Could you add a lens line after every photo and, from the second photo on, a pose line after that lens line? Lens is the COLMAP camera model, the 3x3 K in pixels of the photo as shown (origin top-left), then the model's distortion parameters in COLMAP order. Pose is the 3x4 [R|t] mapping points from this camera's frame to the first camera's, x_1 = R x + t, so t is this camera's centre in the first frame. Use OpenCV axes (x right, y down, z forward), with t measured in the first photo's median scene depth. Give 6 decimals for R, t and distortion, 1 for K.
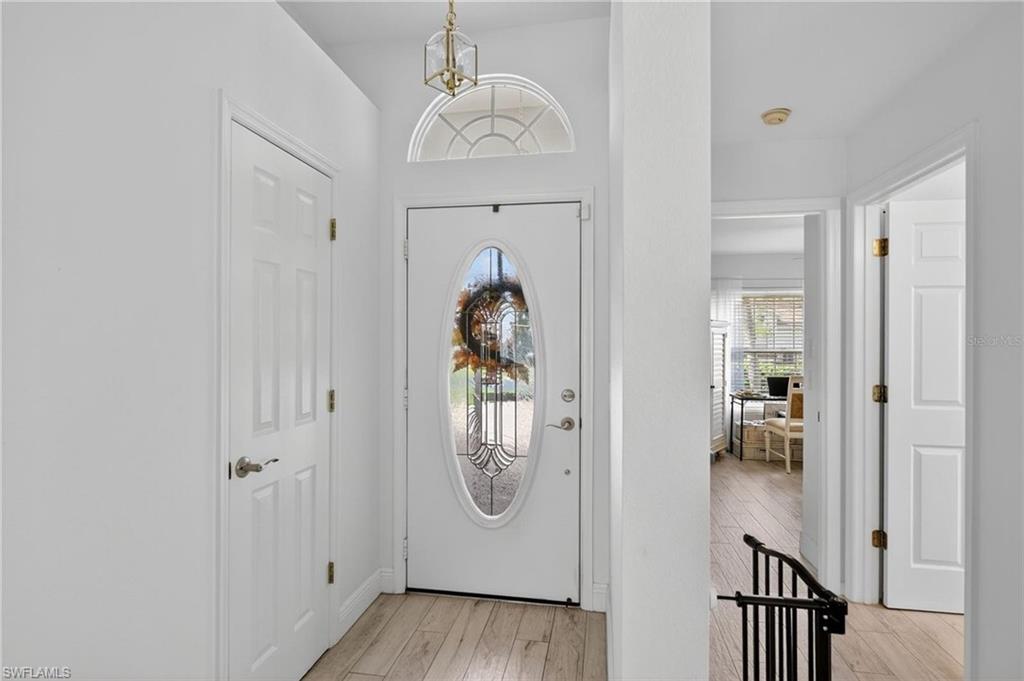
lens RADIAL K [[532.8, 0, 514.6], [0, 532.8, 334.5], [0, 0, 1]] dist [0.000558, 0.000242]
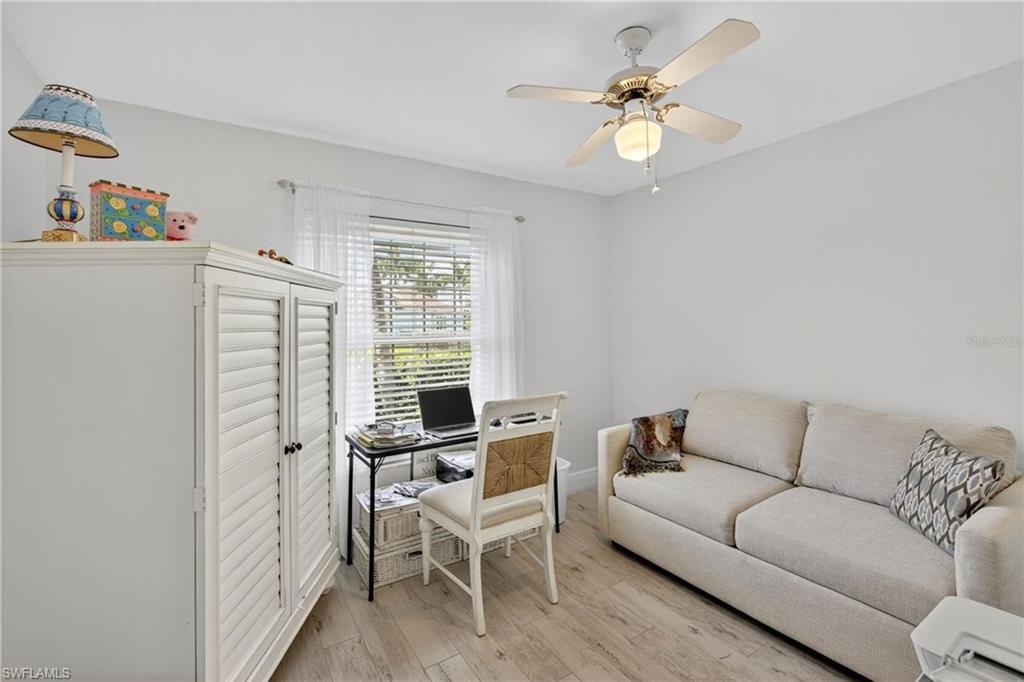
lens RADIAL K [[430.8, 0, 507.5], [0, 430.8, 327.8], [0, 0, 1]] dist [0.011131, 0.000093]
pose [[0.753419, -0.010775, 0.657453, 0.274697], [0.006976, 0.999940, 0.008395, 0.015533], [-0.657504, -0.001738, 0.753449, 0.650567]]
